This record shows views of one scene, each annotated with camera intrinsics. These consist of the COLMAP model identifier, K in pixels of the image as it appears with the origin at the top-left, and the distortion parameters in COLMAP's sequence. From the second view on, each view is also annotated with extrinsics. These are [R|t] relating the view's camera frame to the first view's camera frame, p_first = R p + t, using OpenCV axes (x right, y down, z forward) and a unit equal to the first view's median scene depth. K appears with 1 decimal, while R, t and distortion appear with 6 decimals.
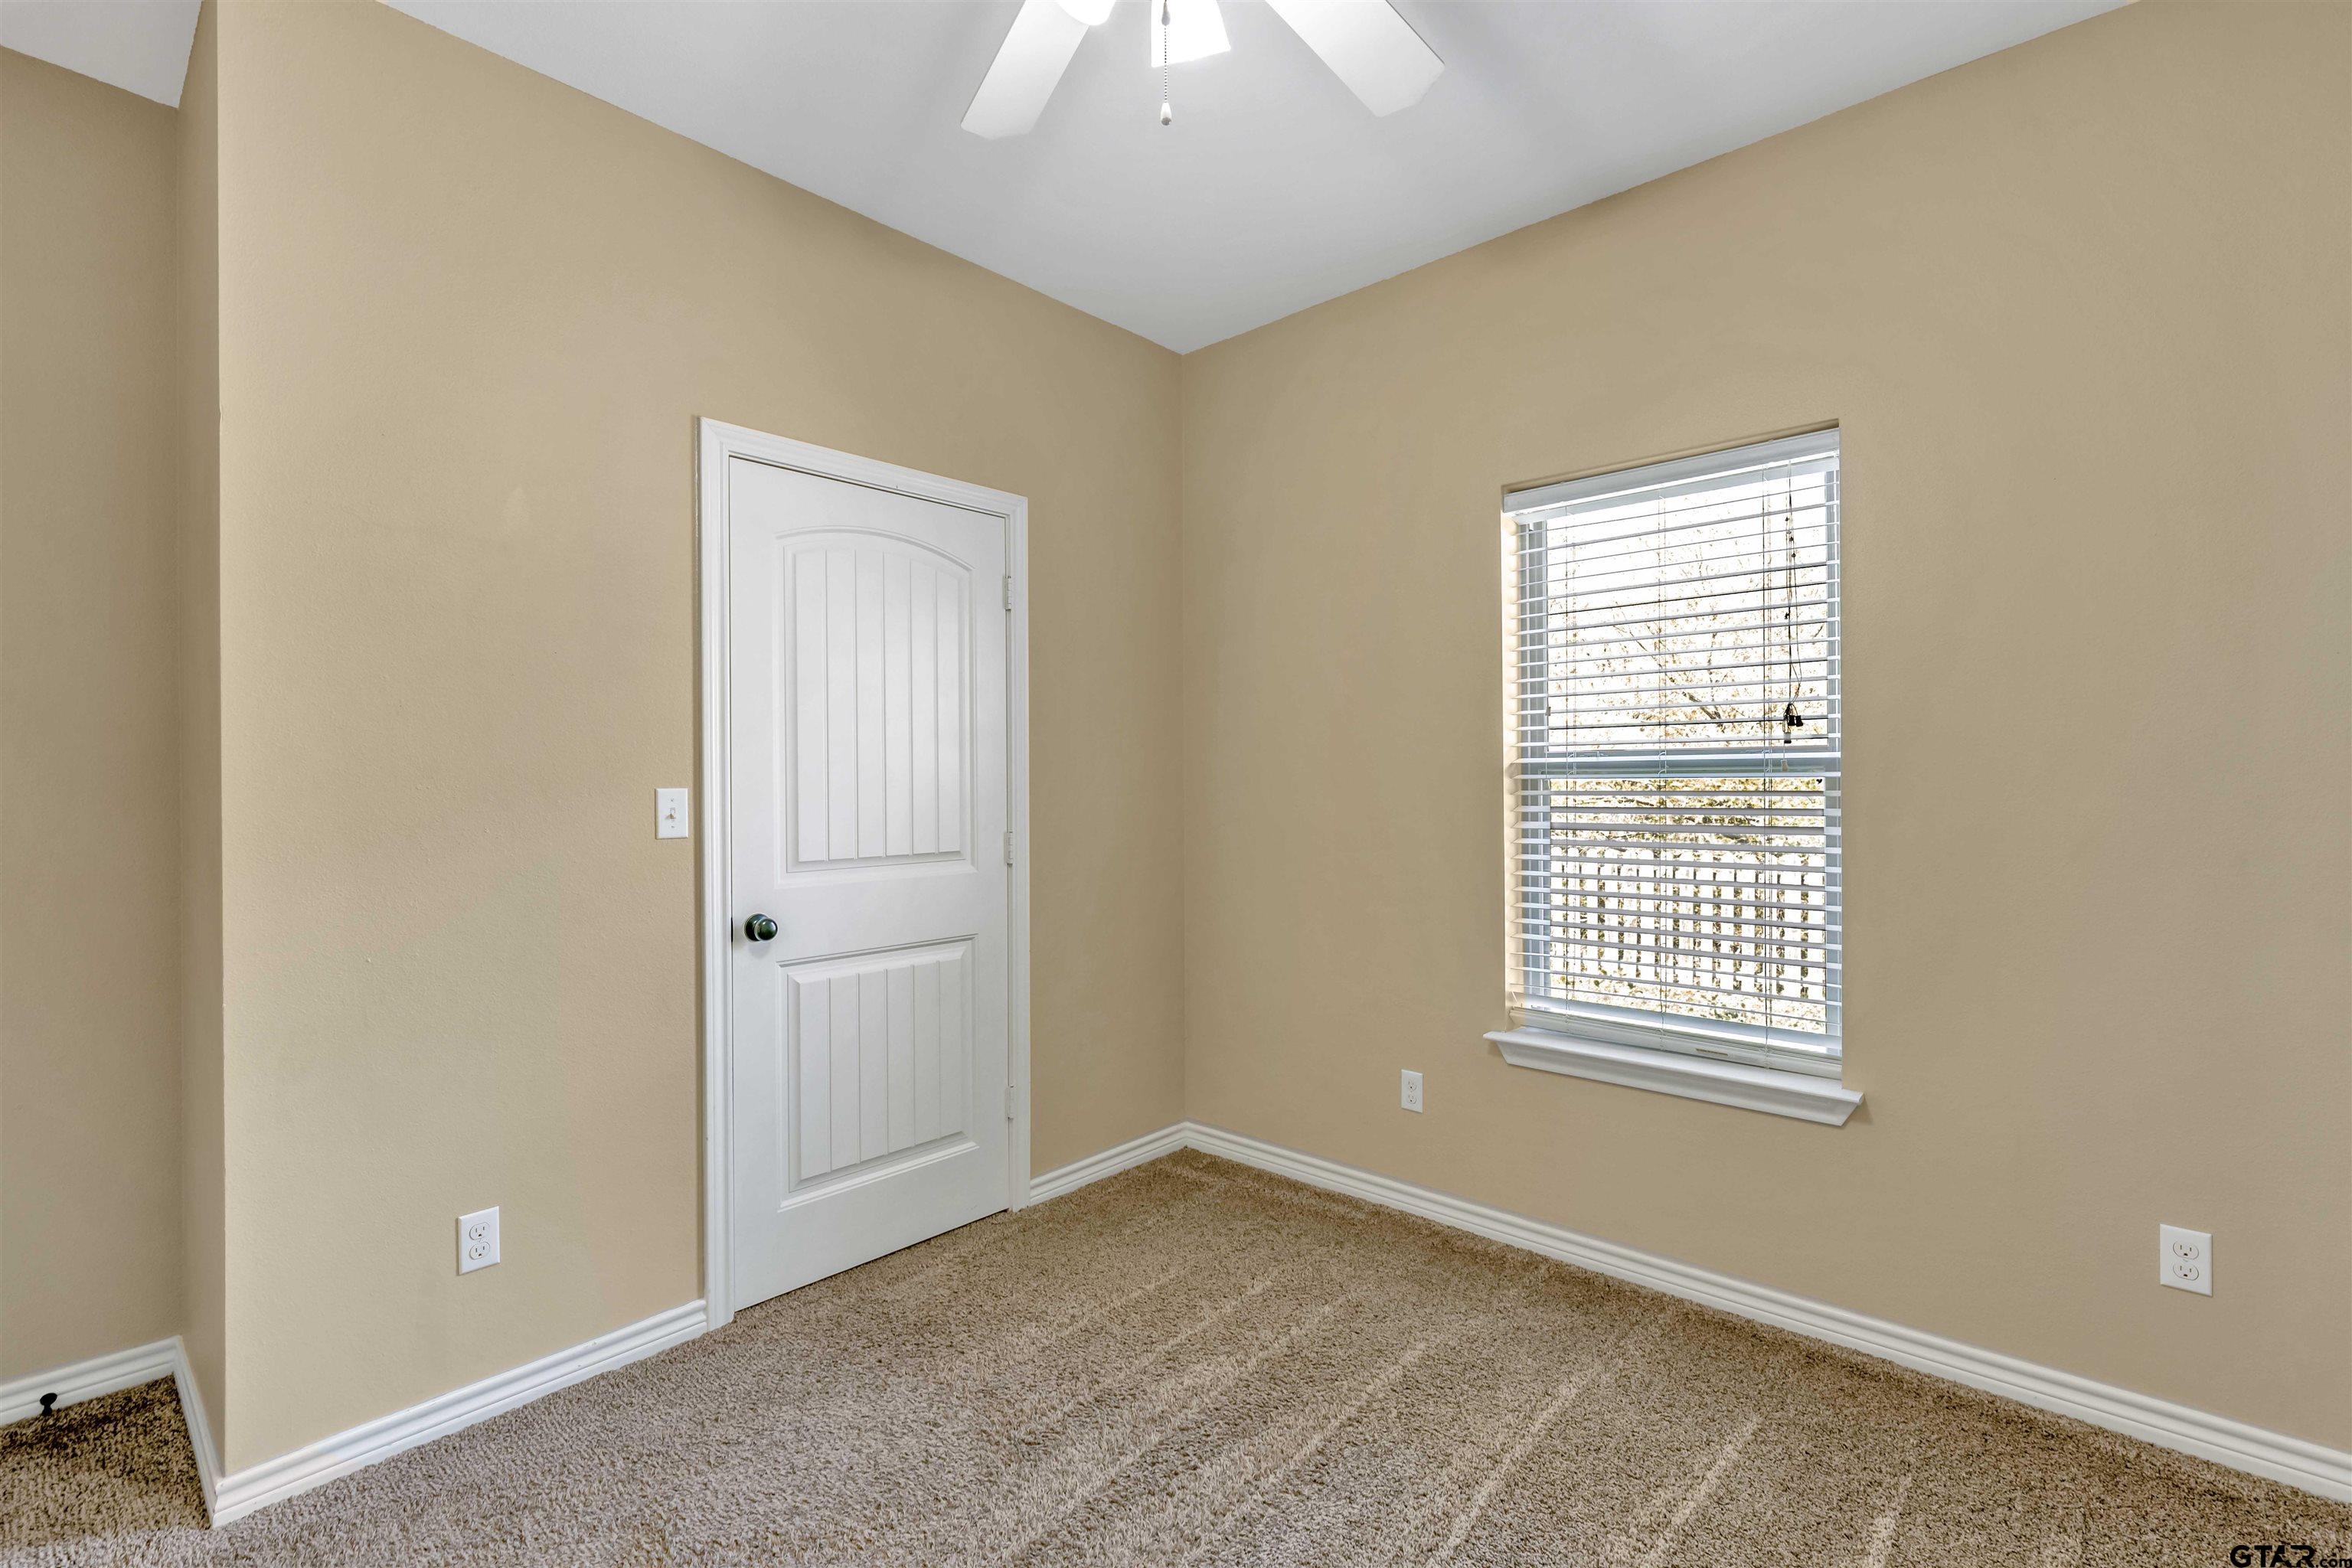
lens RADIAL K [[1045.4, 0, 1176.0], [0, 1045.4, 784.0], [0, 0, 1]] dist [-0.001408, 0.000088]
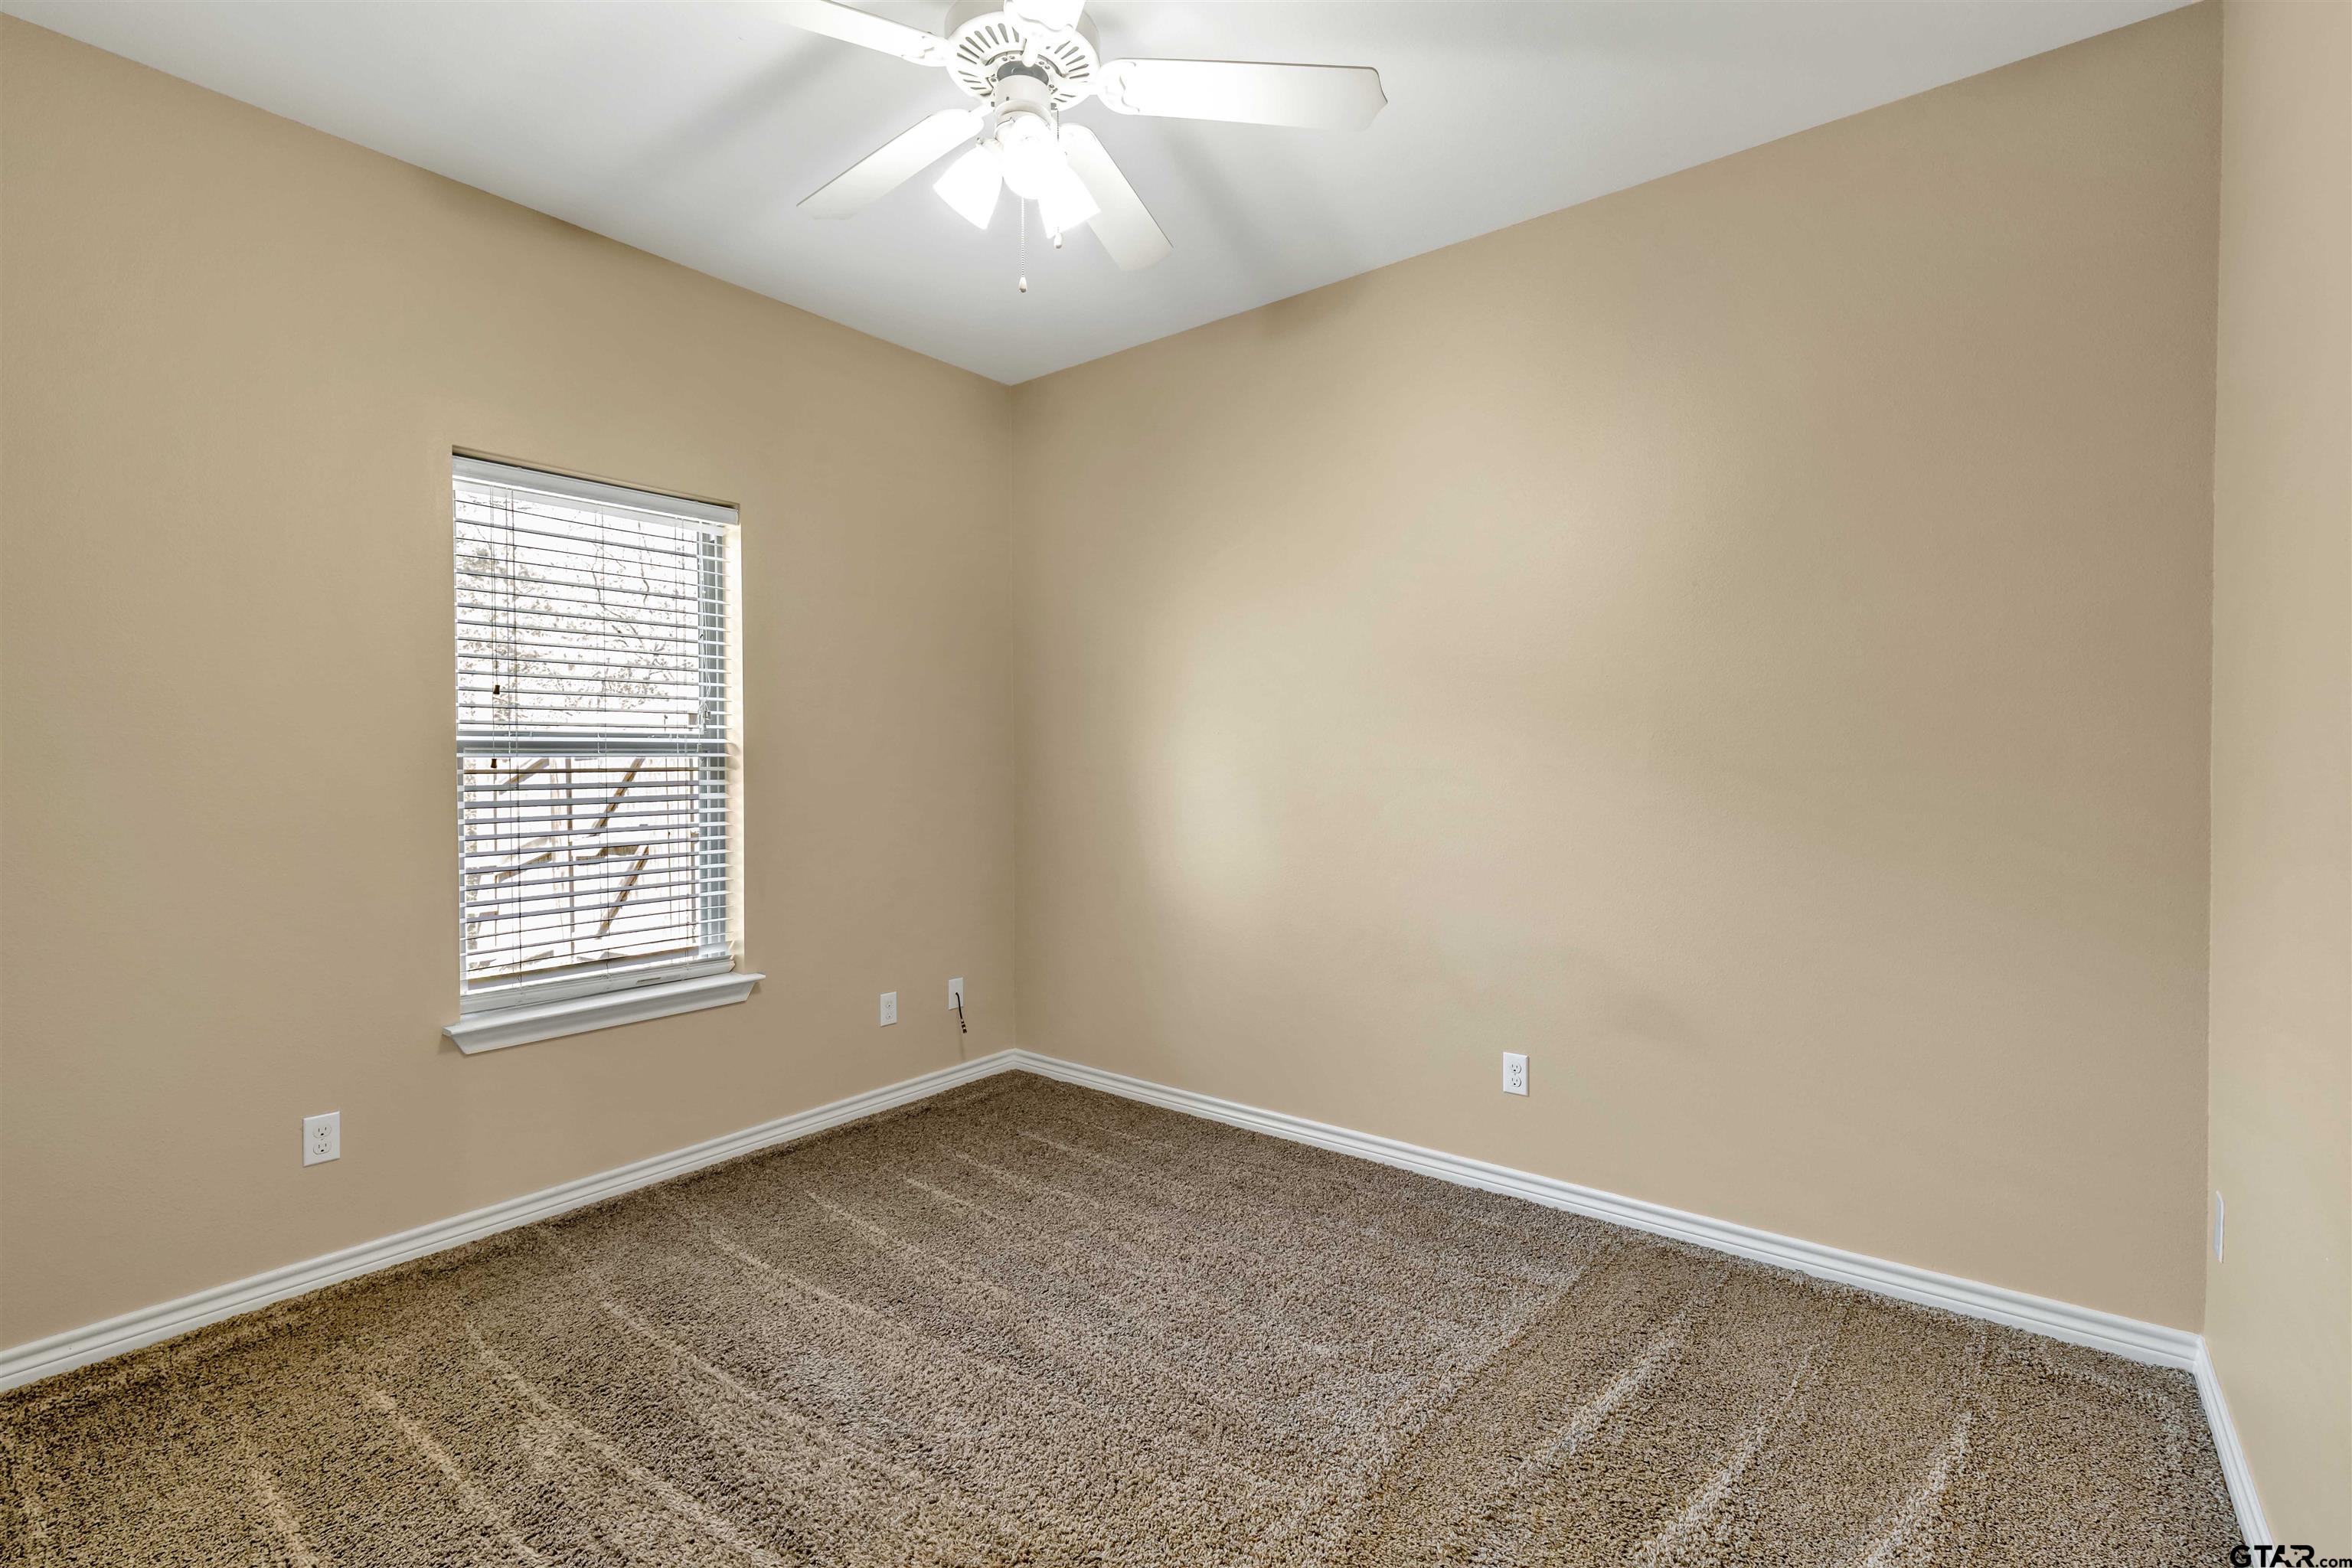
lens RADIAL K [[1045.4, 0, 1176.0], [0, 1045.4, 784.0], [0, 0, 1]] dist [-0.001408, 0.000088]
pose [[-0.069586, -0.020201, 0.997371, -0.763349], [0.007146, 0.999759, 0.020748, 0.004748], [-0.997550, 0.008571, -0.069425, 0.469565]]
